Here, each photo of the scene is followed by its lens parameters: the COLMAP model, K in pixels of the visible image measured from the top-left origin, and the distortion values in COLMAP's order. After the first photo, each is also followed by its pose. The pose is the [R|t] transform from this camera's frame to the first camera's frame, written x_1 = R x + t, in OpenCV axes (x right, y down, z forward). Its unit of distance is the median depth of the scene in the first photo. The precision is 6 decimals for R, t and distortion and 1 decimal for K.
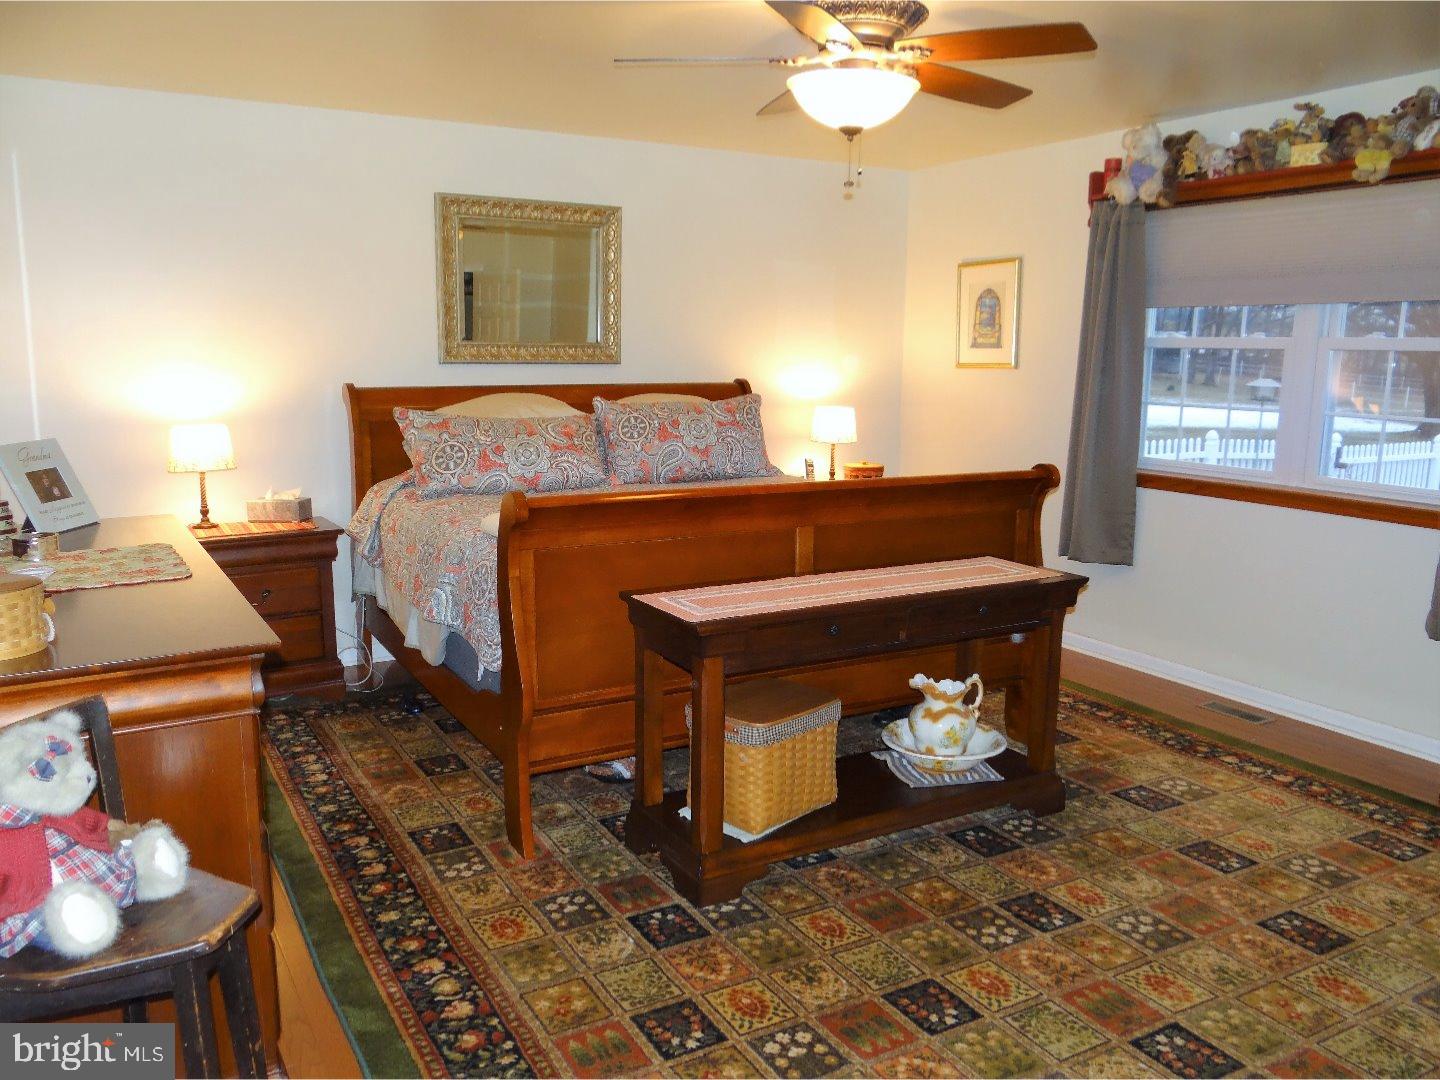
lens RADIAL K [[1133.7, 0, 717.1], [0, 1133.7, 542.7], [0, 0, 1]] dist [-0.002702, -0.002461]
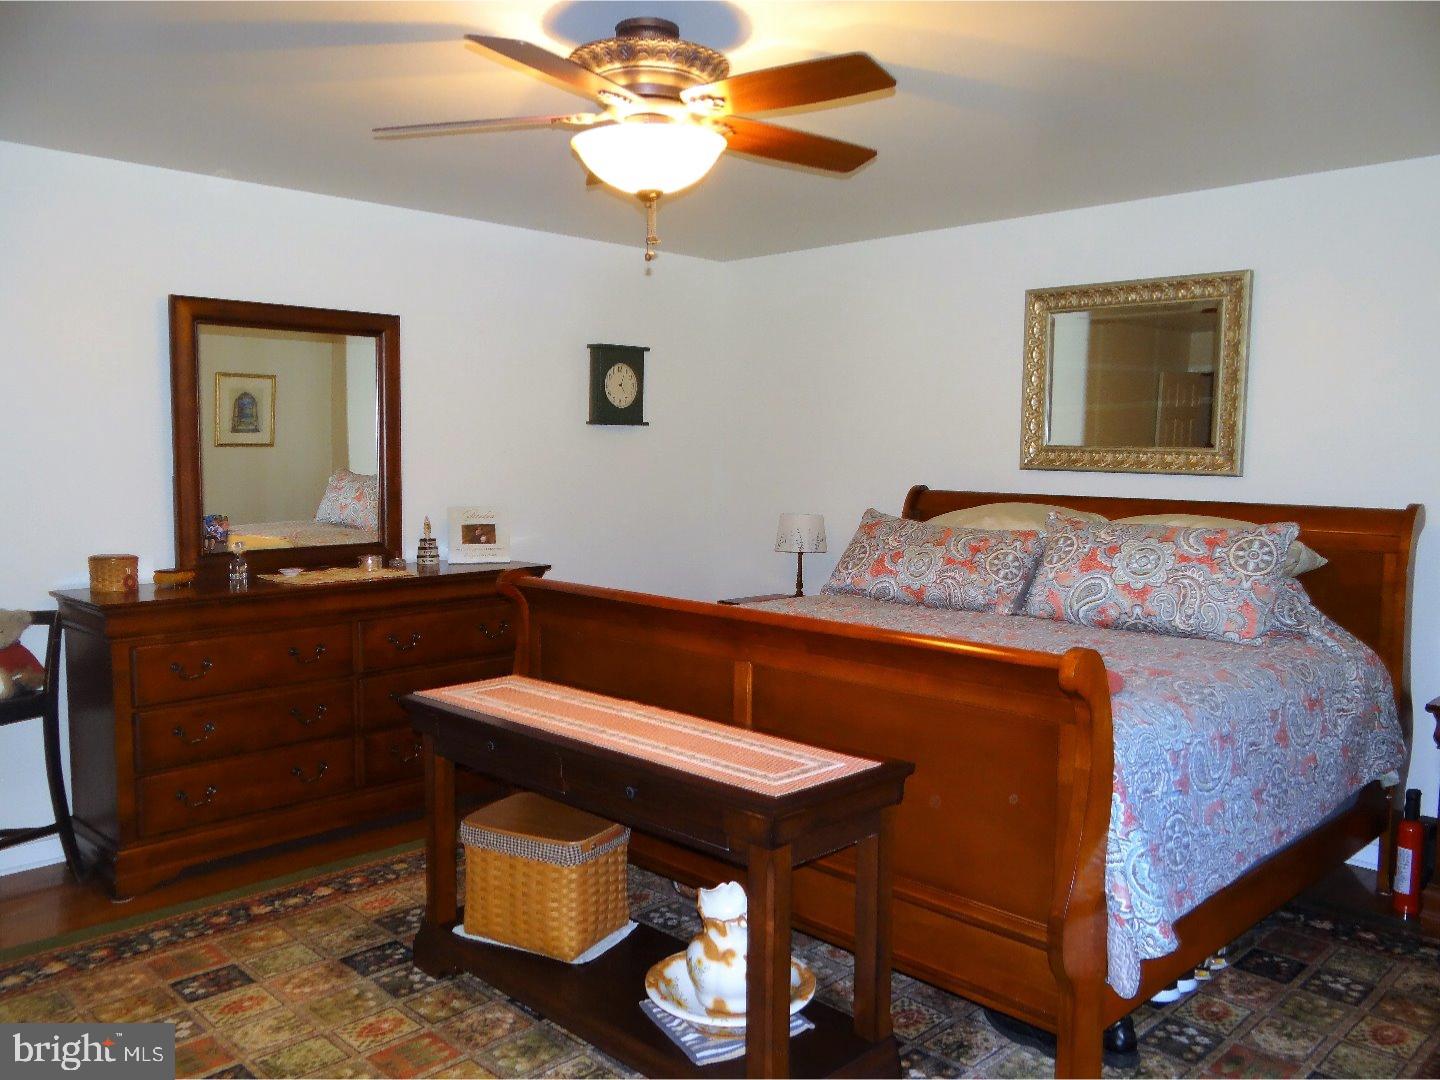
lens RADIAL K [[1178.1, 0, 718.8], [0, 1178.1, 497.0], [0, 0, 1]] dist [0.009198, 0.006429]
pose [[0.262903, 0.040738, -0.963962, 0.981893], [-0.180098, 0.983620, -0.007549, -0.131522], [0.947864, 0.175592, 0.265934, 0.808046]]
